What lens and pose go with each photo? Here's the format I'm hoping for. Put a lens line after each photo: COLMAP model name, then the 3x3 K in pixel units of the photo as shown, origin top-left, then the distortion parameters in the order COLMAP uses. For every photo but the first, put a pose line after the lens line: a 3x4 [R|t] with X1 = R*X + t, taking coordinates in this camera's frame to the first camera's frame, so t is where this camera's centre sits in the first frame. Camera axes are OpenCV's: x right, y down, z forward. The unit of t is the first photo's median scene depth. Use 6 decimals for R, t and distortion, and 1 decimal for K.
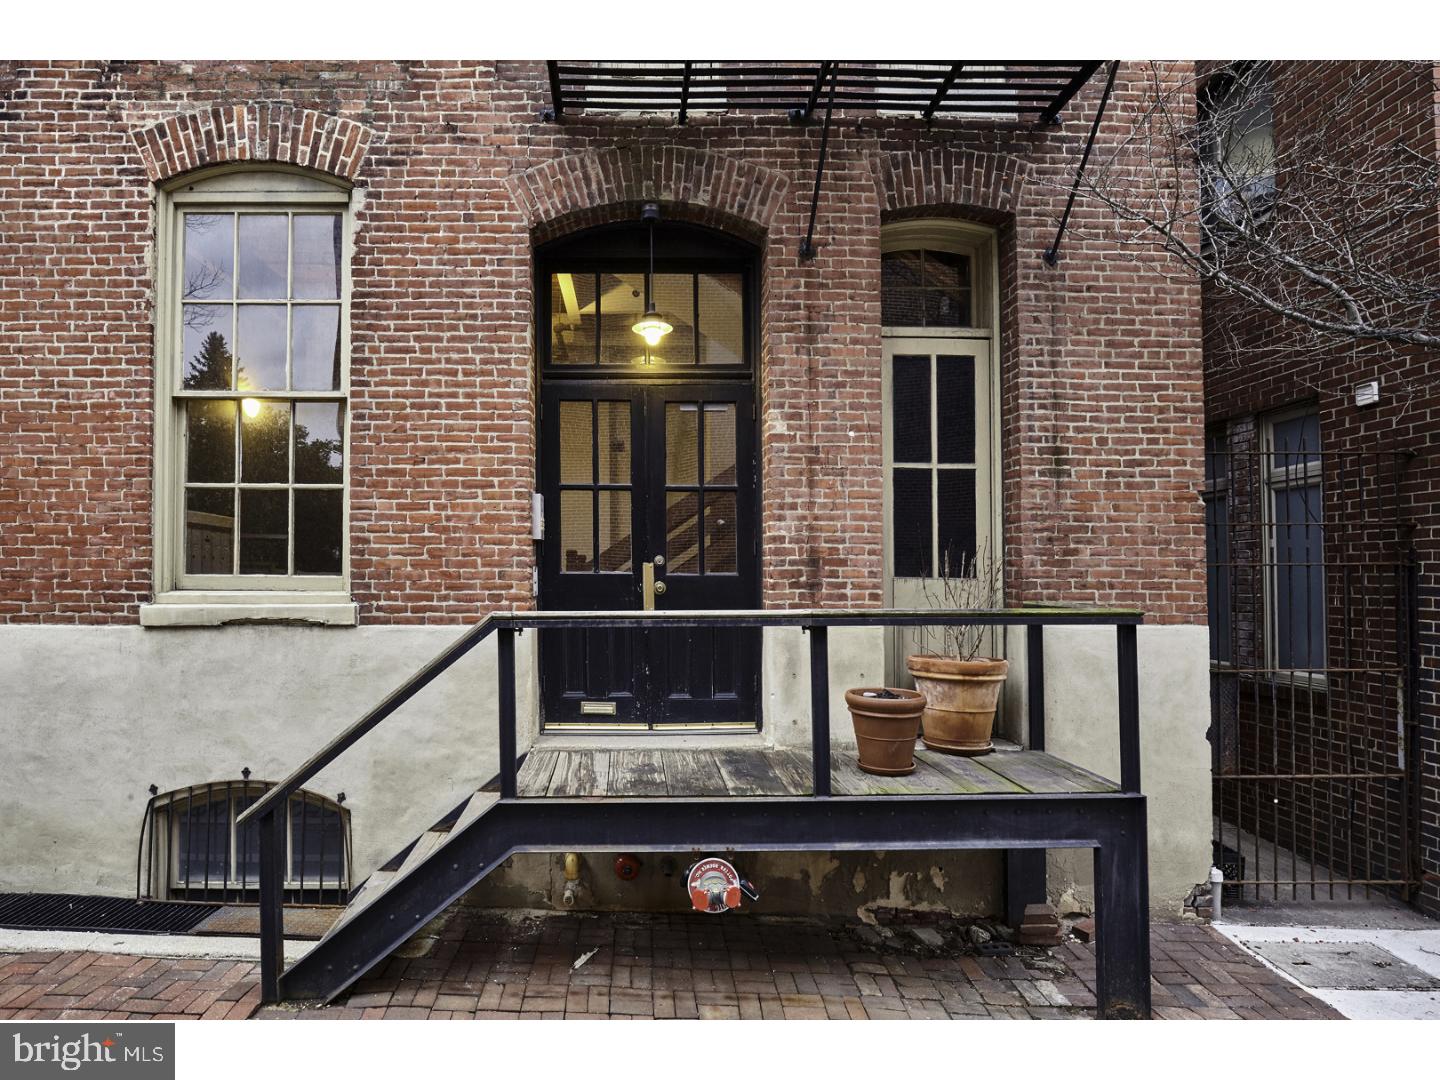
lens RADIAL K [[766.7, 0, 720.0], [0, 766.7, 534.5], [0, 0, 1]] dist [-0.021668, 0.001736]
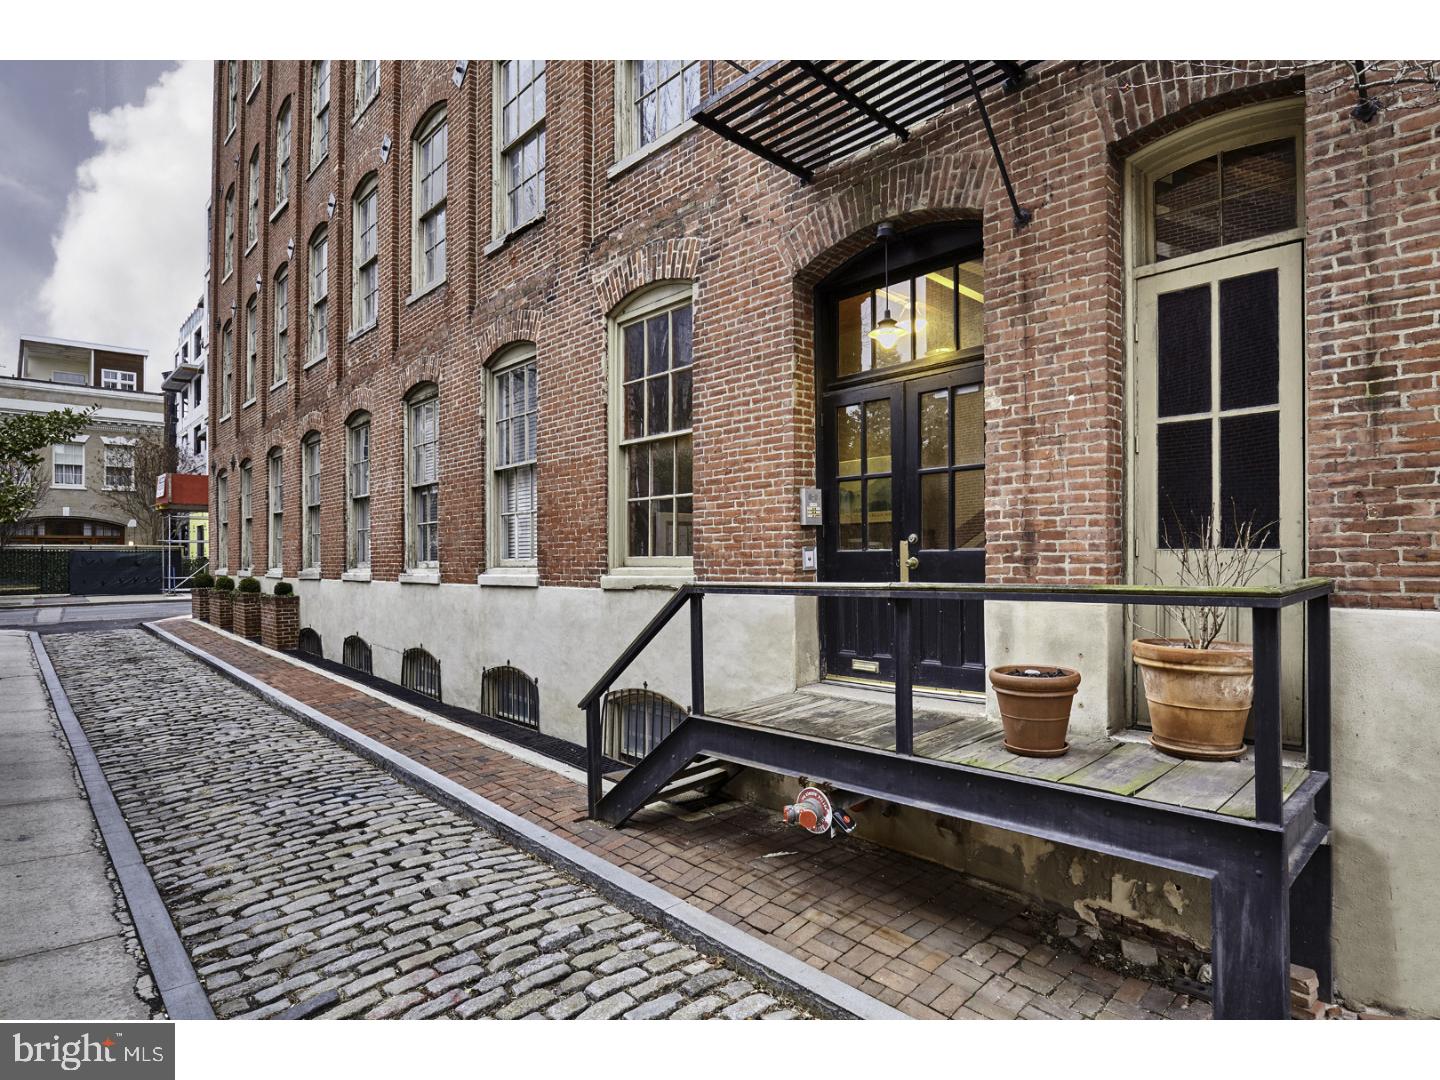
lens RADIAL K [[732.9, 0, 735.7], [0, 732.9, 512.1], [0, 0, 1]] dist [-0.017507, 0.000538]
pose [[0.706739, -0.055072, -0.705327, 0.517775], [0.055161, 0.998220, -0.022669, 0.006174], [0.705320, -0.022886, 0.708519, 0.073356]]
